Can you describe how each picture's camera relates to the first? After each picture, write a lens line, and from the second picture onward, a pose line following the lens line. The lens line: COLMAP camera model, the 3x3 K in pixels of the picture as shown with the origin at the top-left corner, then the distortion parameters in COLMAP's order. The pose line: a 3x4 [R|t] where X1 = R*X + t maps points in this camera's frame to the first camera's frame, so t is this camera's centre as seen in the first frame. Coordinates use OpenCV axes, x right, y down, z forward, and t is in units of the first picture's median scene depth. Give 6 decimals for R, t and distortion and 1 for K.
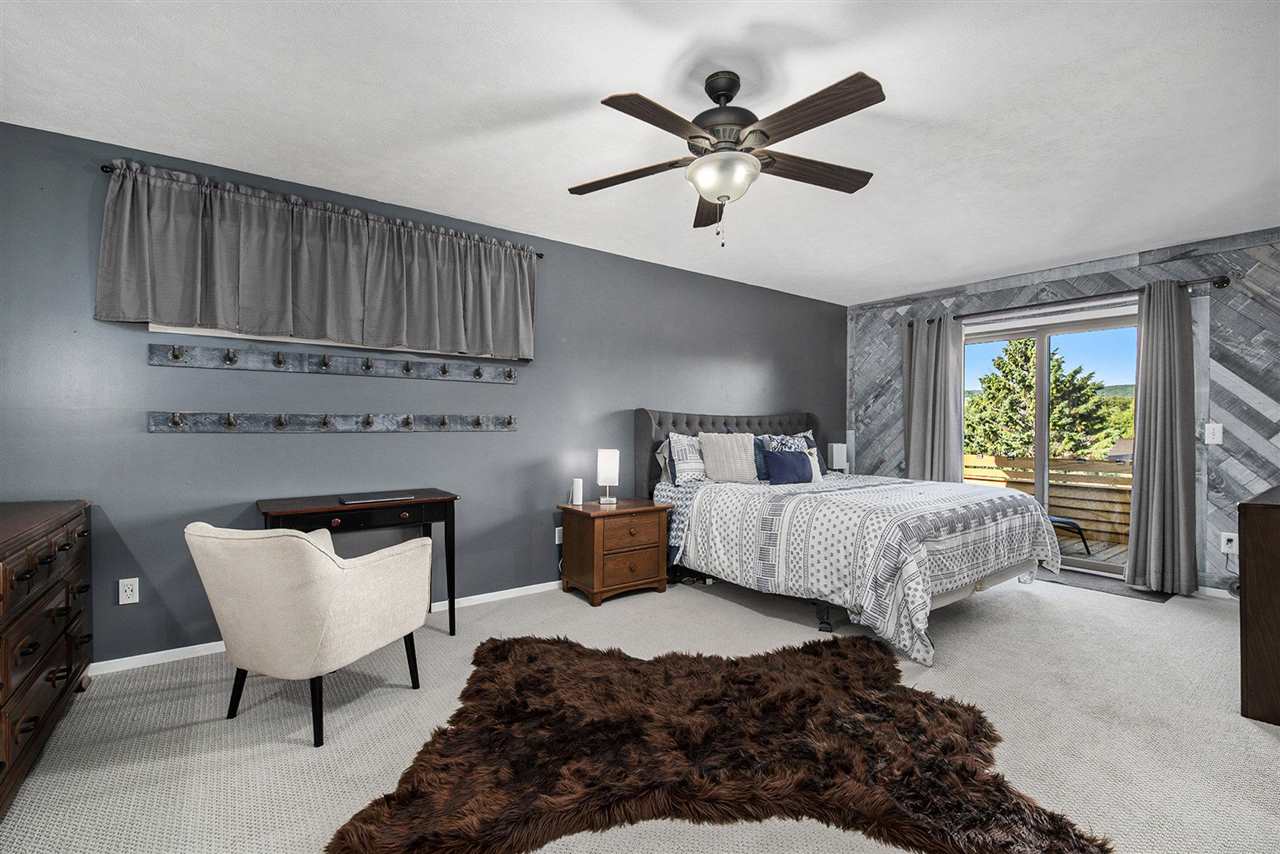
lens RADIAL K [[570.0, 0, 640.4], [0, 570.0, 436.3], [0, 0, 1]] dist [-0.001897, -0.009975]
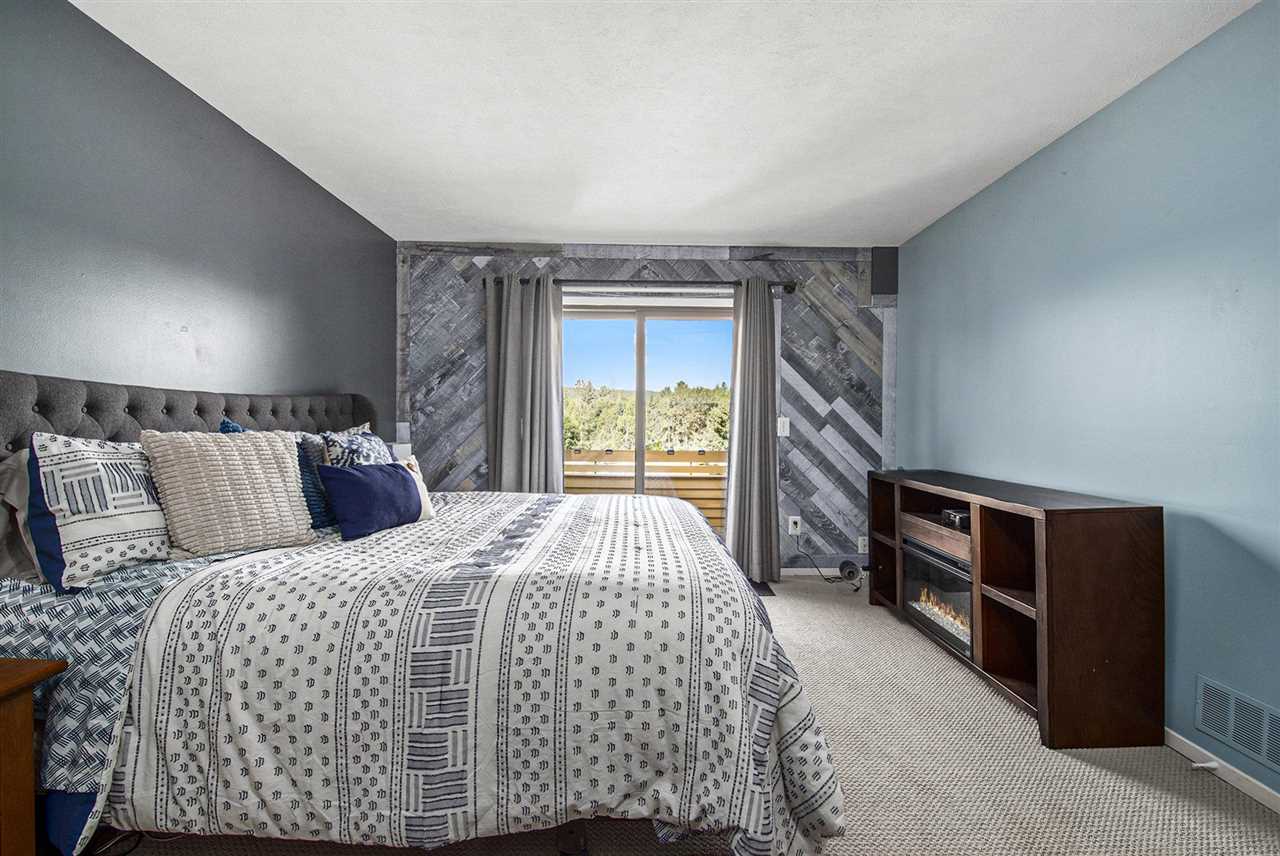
lens RADIAL K [[558.6, 0, 662.7], [0, 558.6, 428.6], [0, 0, 1]] dist [-0.000007, -0.007430]
pose [[0.583006, -0.008691, 0.812421, 0.005288], [0.004846, 0.999962, 0.007220, -0.009696], [-0.812453, -0.000273, 0.583026, 0.538504]]
